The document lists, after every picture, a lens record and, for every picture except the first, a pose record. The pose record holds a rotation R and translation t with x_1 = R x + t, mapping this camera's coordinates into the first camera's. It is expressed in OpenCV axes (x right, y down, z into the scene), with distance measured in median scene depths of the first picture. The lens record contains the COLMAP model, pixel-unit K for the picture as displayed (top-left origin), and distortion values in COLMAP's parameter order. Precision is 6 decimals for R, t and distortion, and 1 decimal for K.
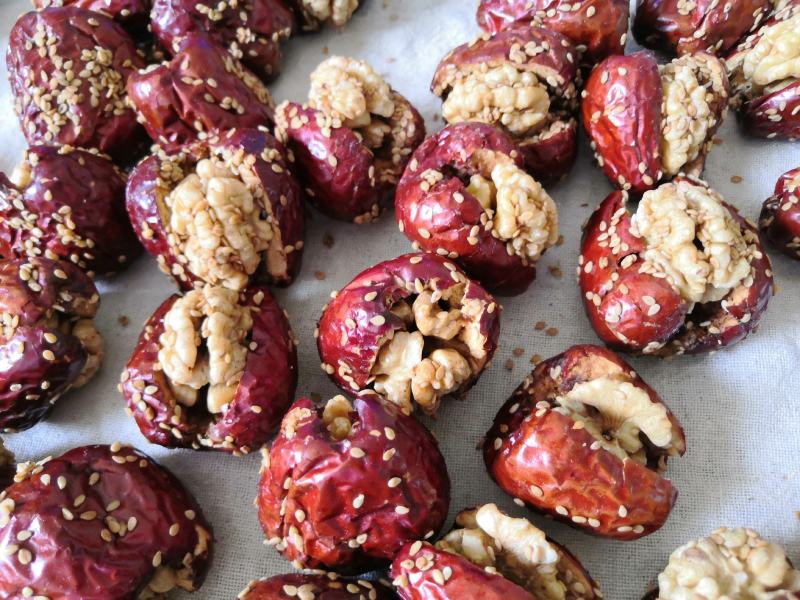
lens RADIAL K [[658.0, 0, 414.7], [0, 658.0, 296.9], [0, 0, 1]] dist [-0.076501, 0.098377]
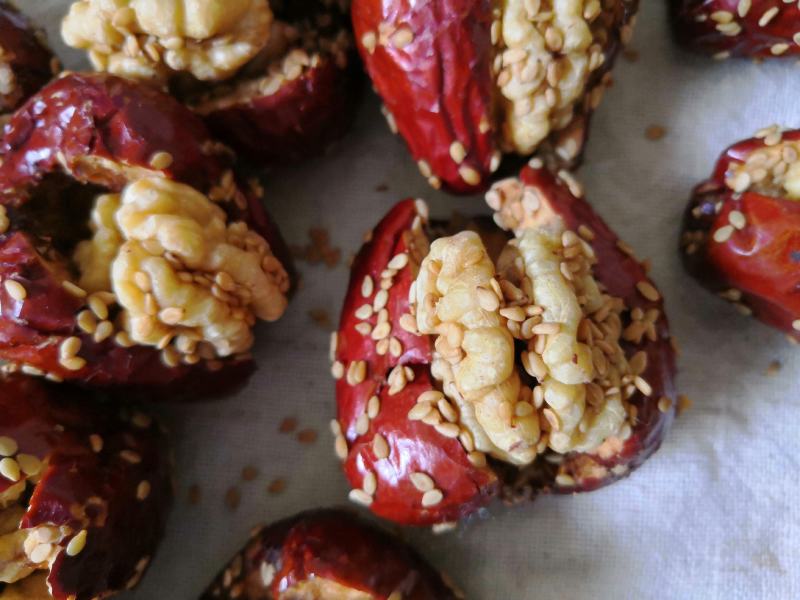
lens RADIAL K [[664.3, 0, 419.2], [0, 664.3, 295.5], [0, 0, 1]] dist [-0.076891, 0.093122]
pose [[0.998124, -0.033875, 0.050991, 0.297955], [0.017342, 0.955287, 0.295172, -0.251715], [-0.058710, -0.293735, 0.954082, 0.491605]]
